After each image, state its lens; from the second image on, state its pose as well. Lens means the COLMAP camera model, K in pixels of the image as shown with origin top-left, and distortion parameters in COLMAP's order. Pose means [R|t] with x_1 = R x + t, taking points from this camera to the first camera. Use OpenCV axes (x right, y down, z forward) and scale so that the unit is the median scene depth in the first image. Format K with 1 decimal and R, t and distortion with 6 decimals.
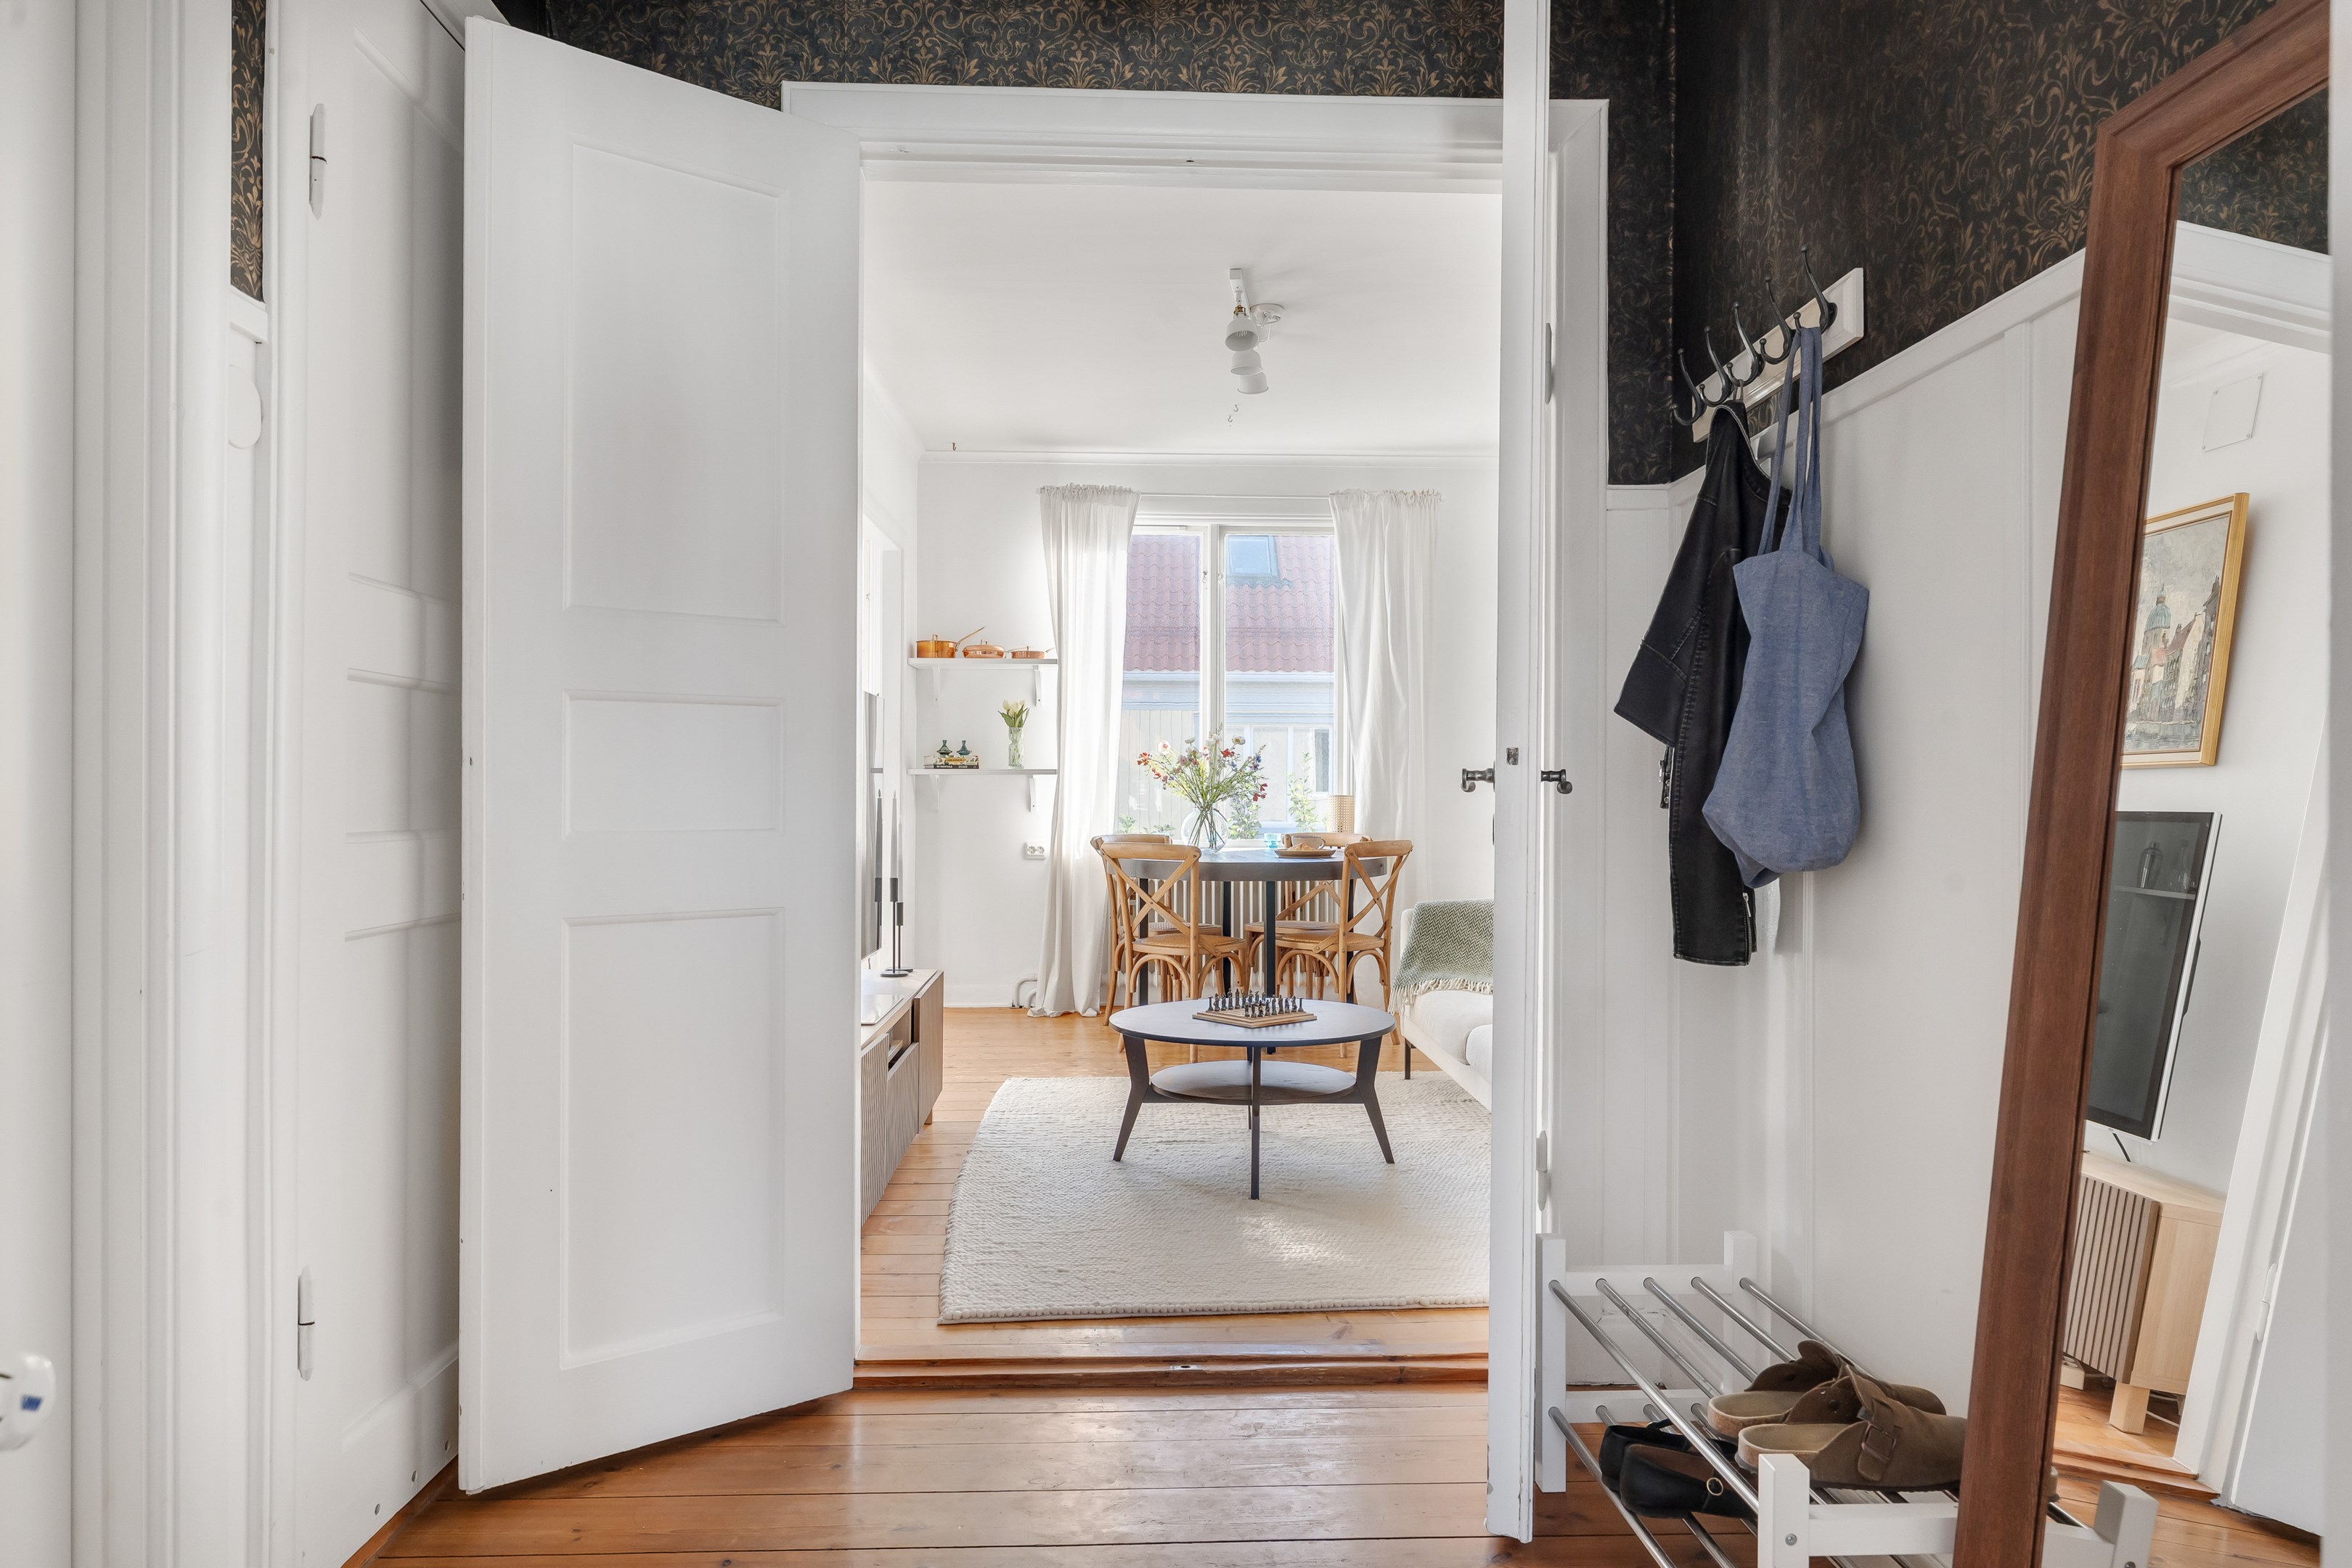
lens RADIAL K [[1287.8, 0, 1166.7], [0, 1287.8, 801.0], [0, 0, 1]] dist [0.001086, -0.000220]
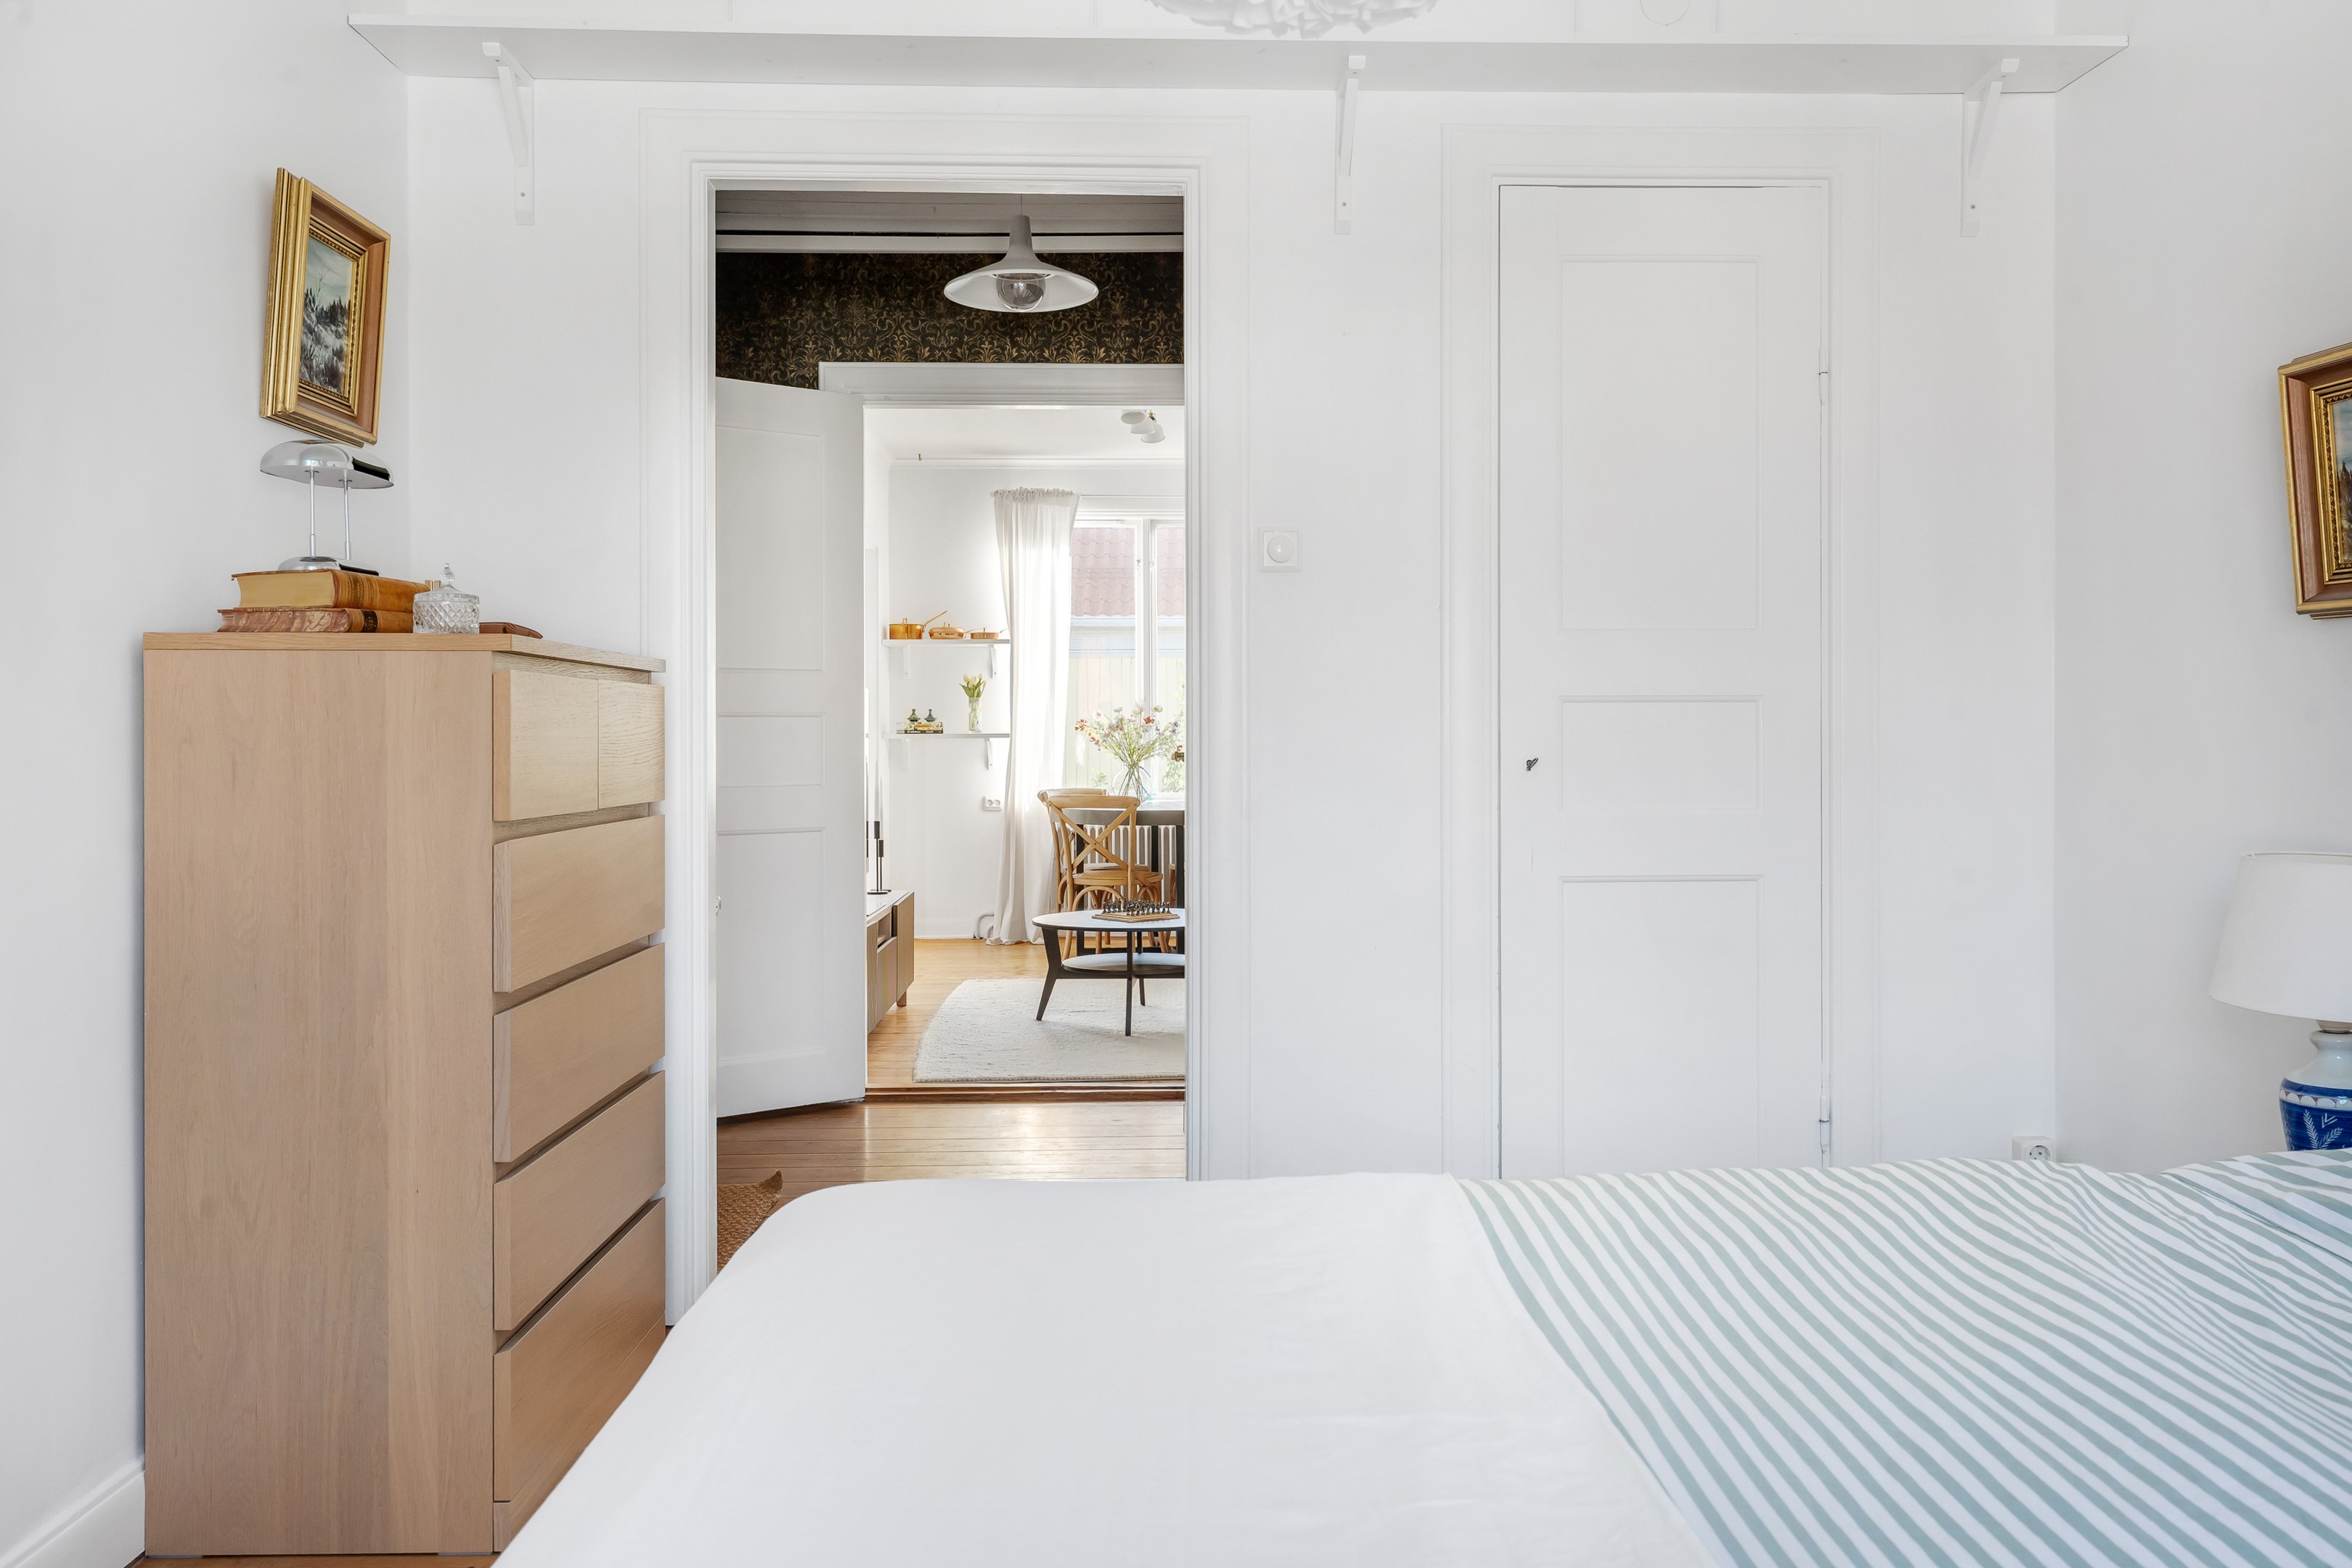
lens RADIAL K [[1436.7, 0, 1147.4], [0, 1436.7, 745.9], [0, 0, 1]] dist [0.001536, -0.000206]
pose [[0.999913, -0.008423, -0.010109, 0.090168], [0.008372, 0.999952, -0.005097, -0.009560], [0.010152, 0.005012, 0.999936, -0.518657]]
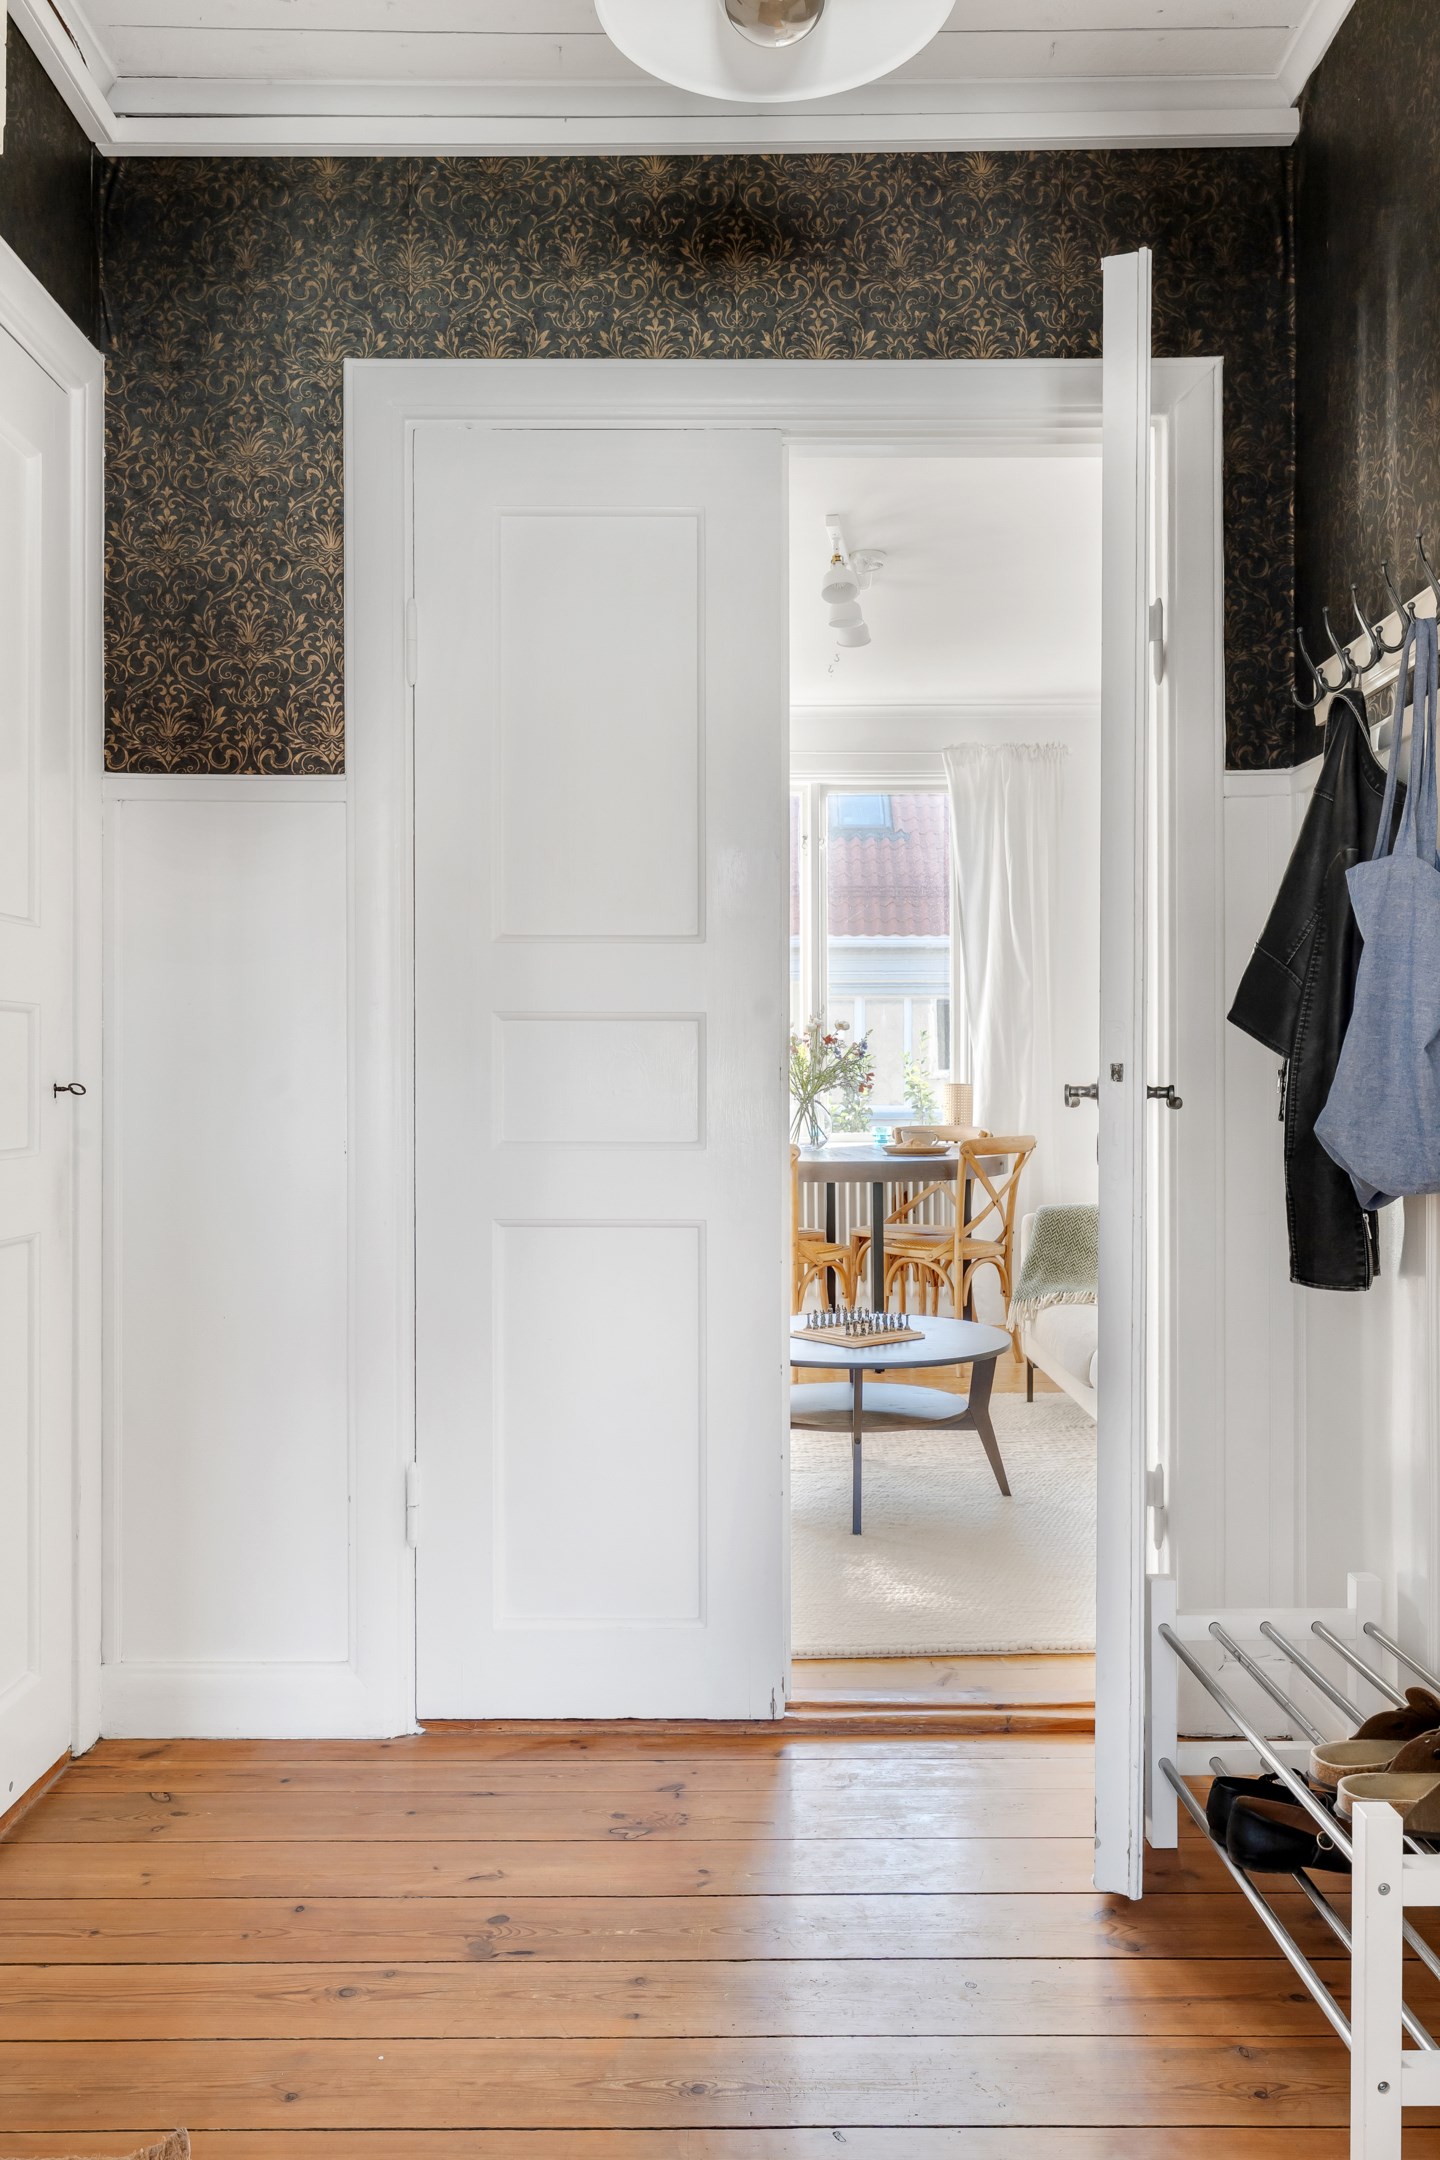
lens RADIAL K [[1454.9, 0, 720.0], [0, 1454.9, 1080.0], [0, 0, 1]] dist [-0.002529, 0.000335]
pose [[0.999424, -0.006273, -0.033357, 0.006097], [0.006237, 0.999980, -0.001181, -0.012270], [0.033363, 0.000973, 0.999443, -0.034291]]
